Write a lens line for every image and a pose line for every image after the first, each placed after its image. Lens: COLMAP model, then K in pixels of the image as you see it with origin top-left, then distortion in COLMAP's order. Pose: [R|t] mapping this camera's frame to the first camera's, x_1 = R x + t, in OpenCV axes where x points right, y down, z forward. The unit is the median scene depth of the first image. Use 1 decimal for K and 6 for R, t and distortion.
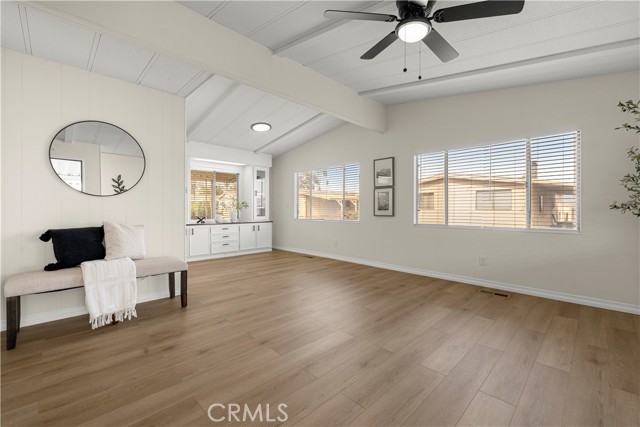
lens RADIAL K [[273.4, 0, 320.8], [0, 273.4, 208.9], [0, 0, 1]] dist [0.001293, 0.000270]
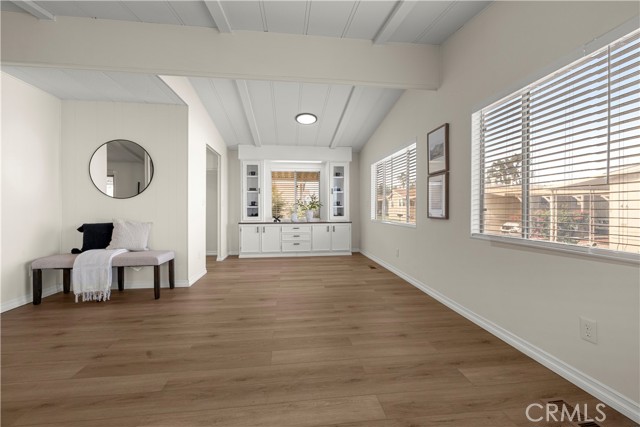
lens RADIAL K [[273.4, 0, 320.8], [0, 273.4, 208.9], [0, 0, 1]] dist [0.001293, 0.000270]
pose [[0.791305, -0.002281, -0.611418, 0.412013], [0.003709, 0.999993, 0.001070, 0.002038], [0.611411, -0.003115, 0.791307, 0.329875]]
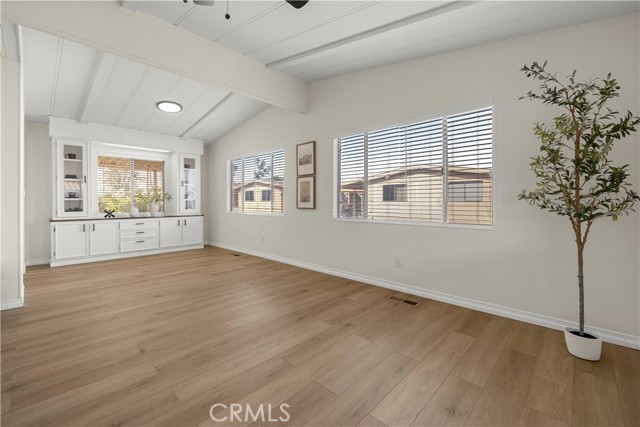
lens RADIAL K [[275.5, 0, 321.3], [0, 275.5, 203.0], [0, 0, 1]] dist [-0.000616, 0.000129]
pose [[0.999407, -0.002440, 0.034350, 0.253263], [0.002232, 0.999979, 0.006108, 0.002451], [-0.034364, -0.006028, 0.999391, 0.117145]]
